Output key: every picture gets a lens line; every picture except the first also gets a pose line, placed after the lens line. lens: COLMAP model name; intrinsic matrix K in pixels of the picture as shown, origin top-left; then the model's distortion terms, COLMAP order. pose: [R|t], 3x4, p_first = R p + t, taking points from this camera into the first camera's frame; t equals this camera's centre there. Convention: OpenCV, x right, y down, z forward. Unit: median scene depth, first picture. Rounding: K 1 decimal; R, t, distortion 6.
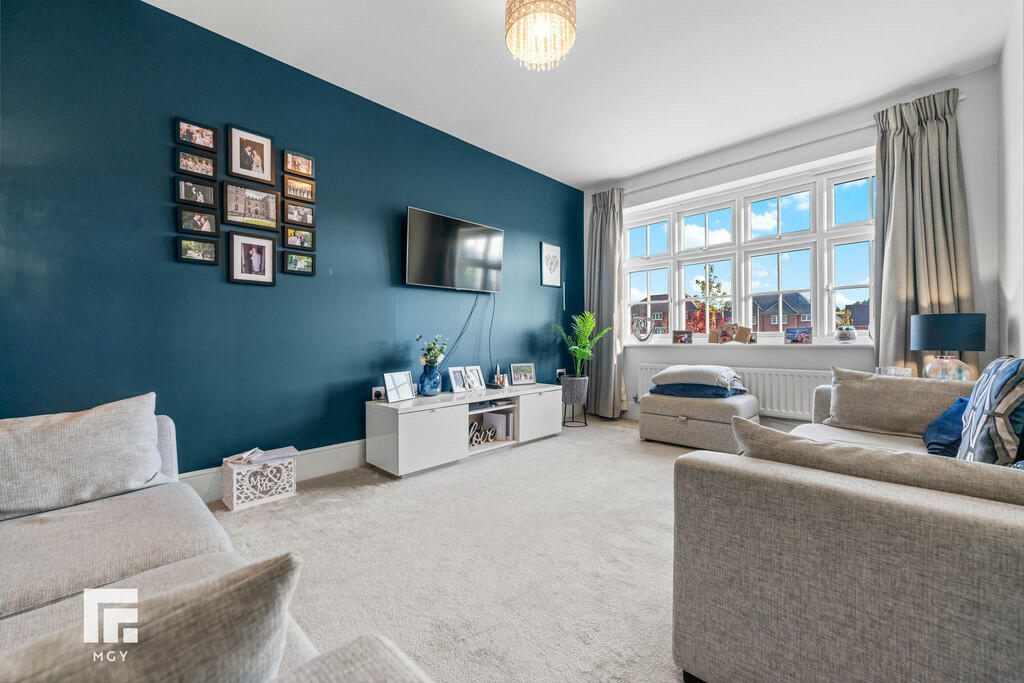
lens RADIAL K [[412.5, 0, 507.0], [0, 412.5, 337.5], [0, 0, 1]] dist [0.000624, -0.000530]
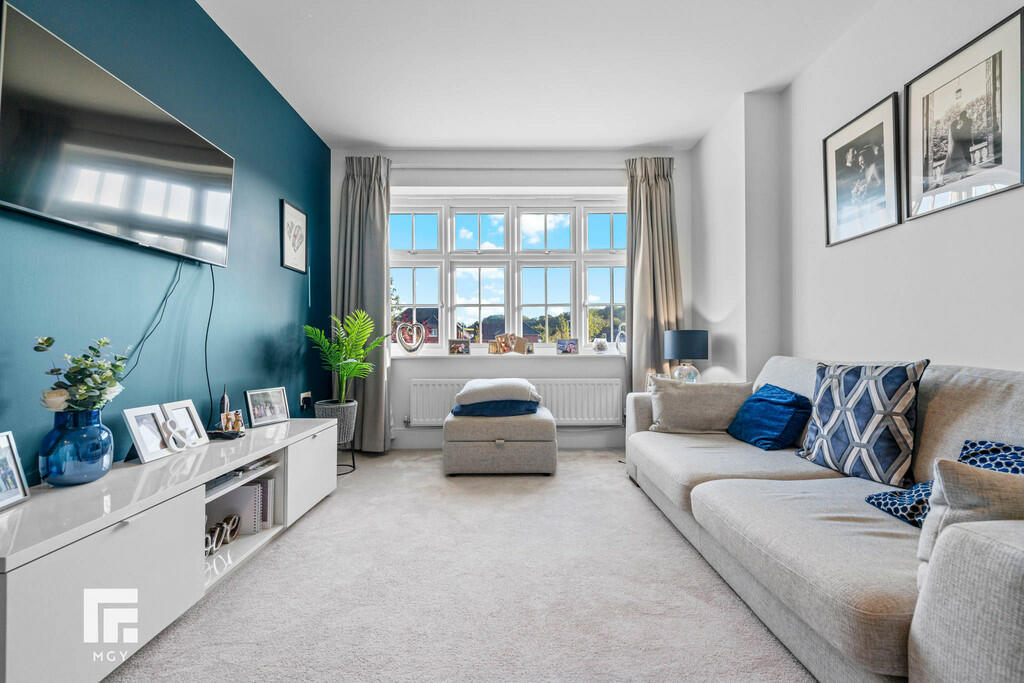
lens RADIAL K [[414.9, 0, 508.3], [0, 414.9, 343.9], [0, 0, 1]] dist [0.000496, -0.000715]
pose [[0.701140, 0.013057, 0.712904, -0.155335], [-0.006383, 0.999907, -0.012035, 0.002363], [-0.712995, 0.003888, 0.701158, 0.336354]]
